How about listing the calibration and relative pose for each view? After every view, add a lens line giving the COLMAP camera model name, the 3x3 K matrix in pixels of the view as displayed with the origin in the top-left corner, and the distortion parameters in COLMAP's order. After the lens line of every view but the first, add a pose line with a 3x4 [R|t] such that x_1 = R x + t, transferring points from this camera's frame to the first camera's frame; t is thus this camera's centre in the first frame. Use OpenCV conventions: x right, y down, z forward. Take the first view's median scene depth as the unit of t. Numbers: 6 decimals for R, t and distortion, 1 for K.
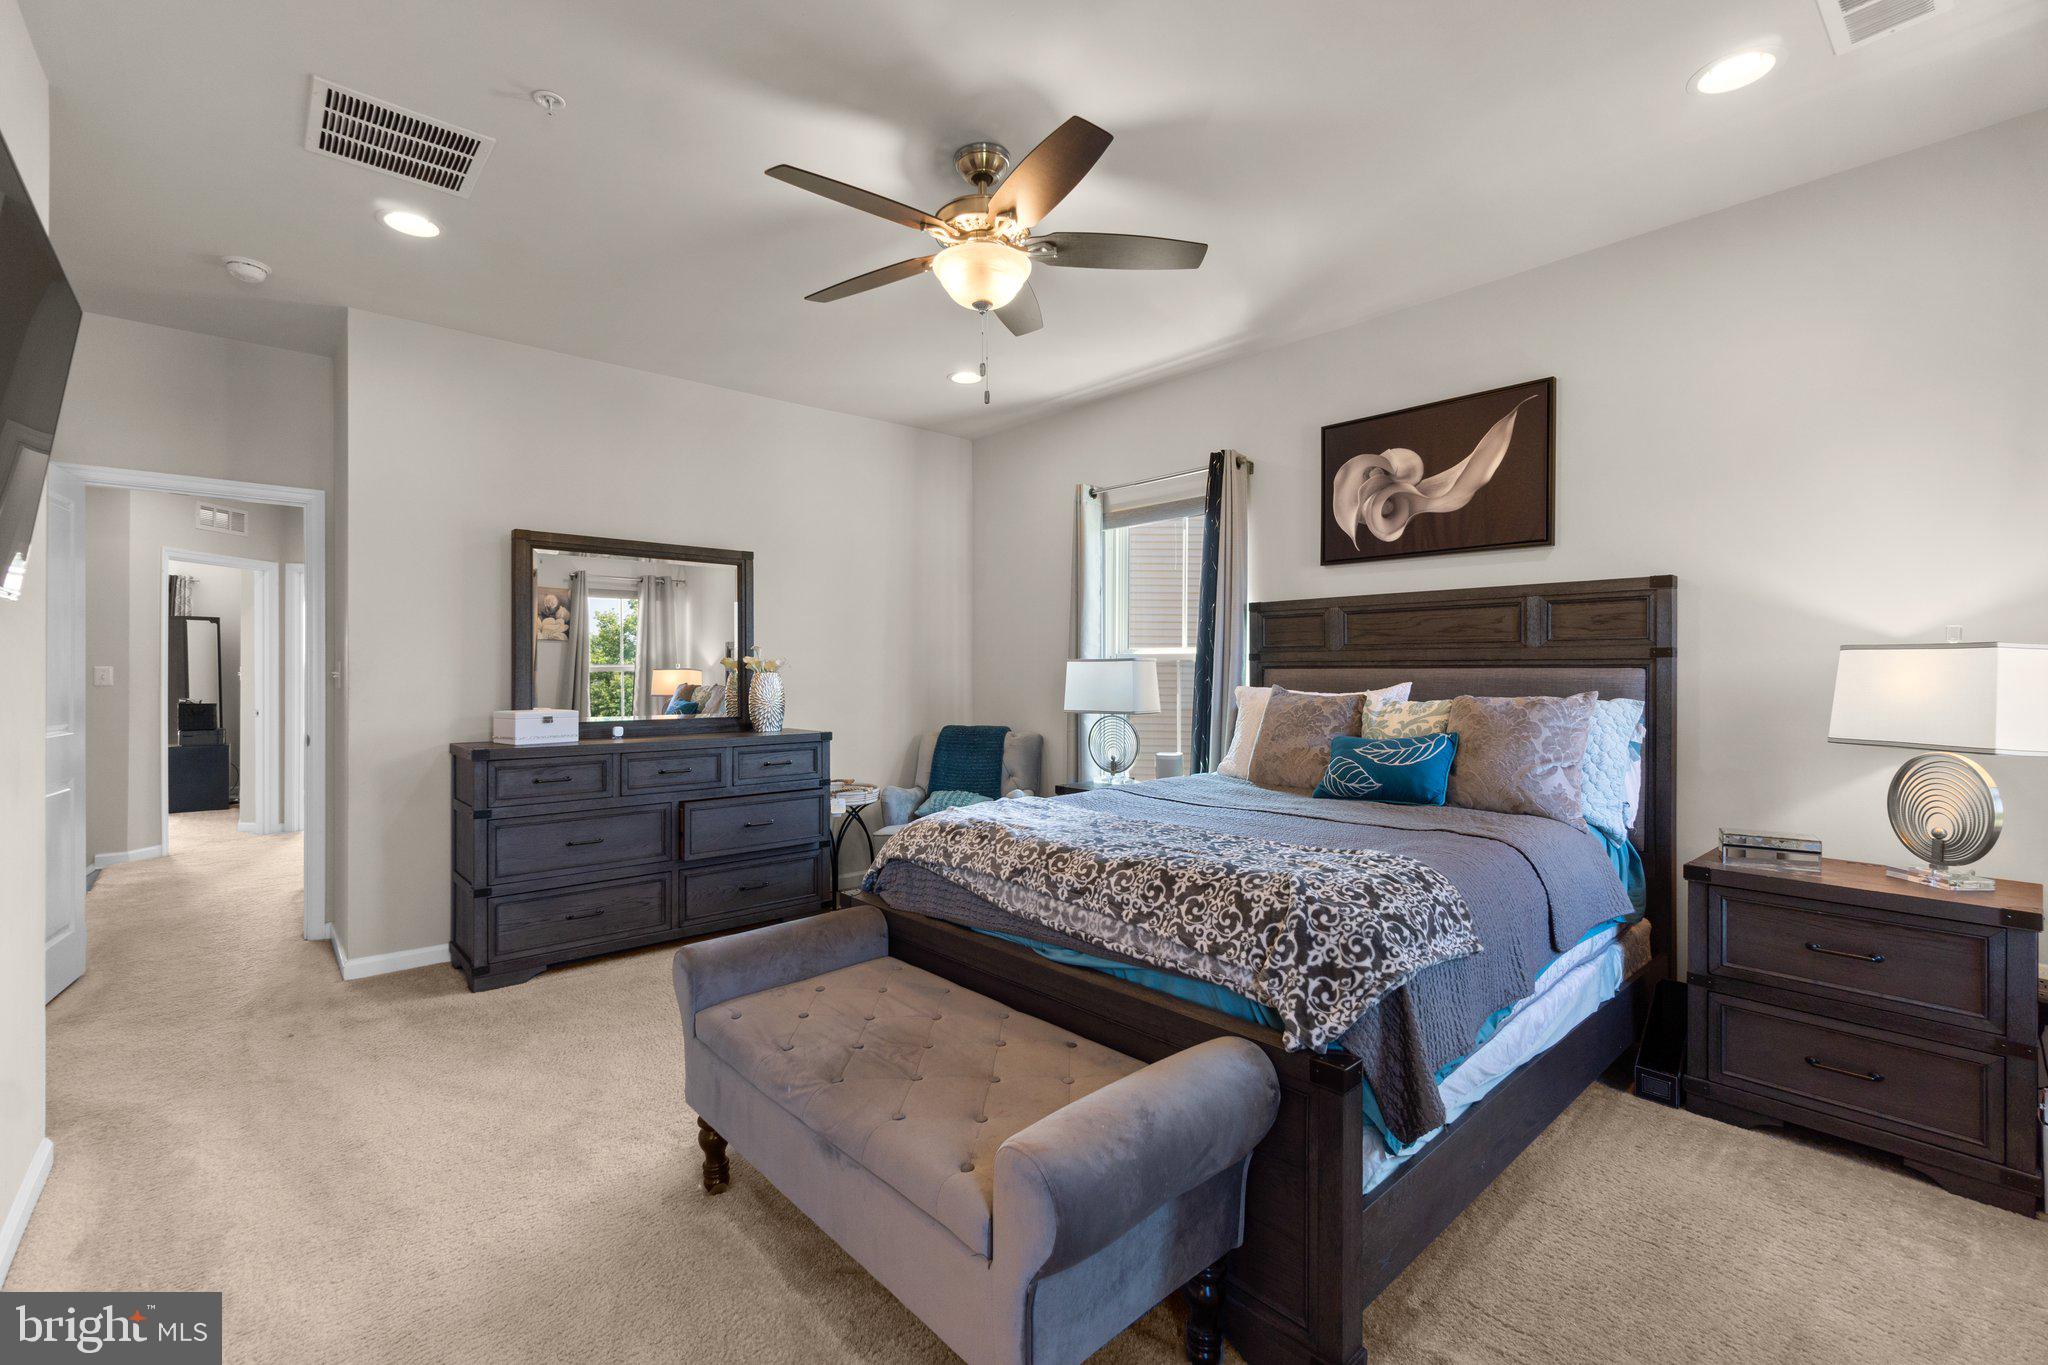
lens RADIAL K [[885.2, 0, 1019.9], [0, 885.2, 673.3], [0, 0, 1]] dist [-0.002890, -0.000167]
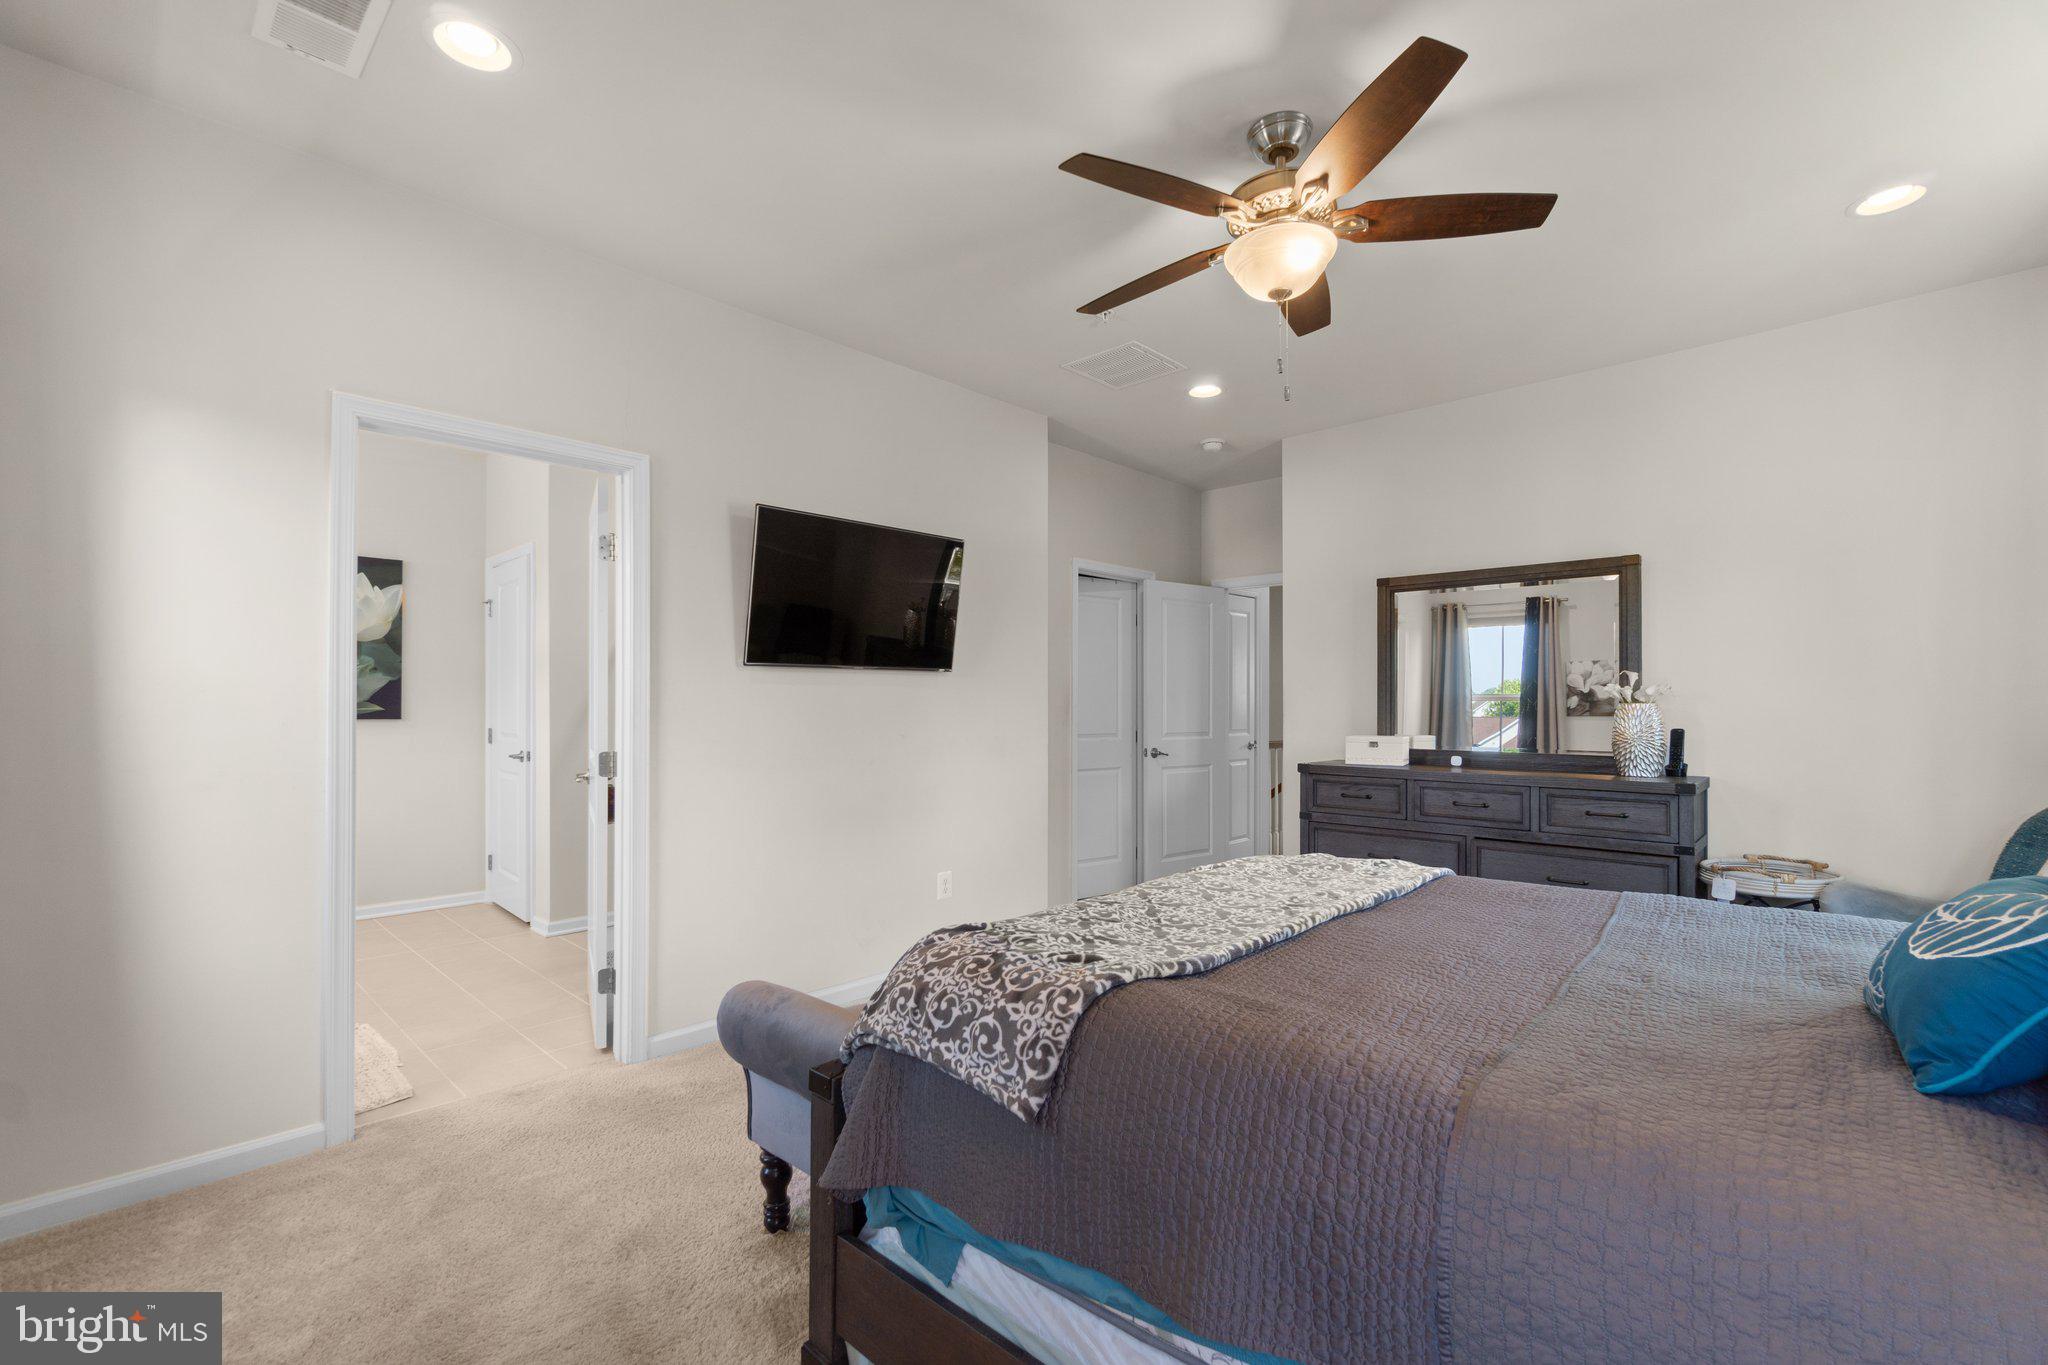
lens RADIAL K [[896.8, 0, 1021.5], [0, 896.8, 701.6], [0, 0, 1]] dist [-0.004366, -0.000533]
pose [[0.079404, -0.001781, -0.996841, 0.605837], [-0.002026, 0.999996, -0.001948, 0.000669], [0.996840, 0.002175, 0.079400, 0.477206]]
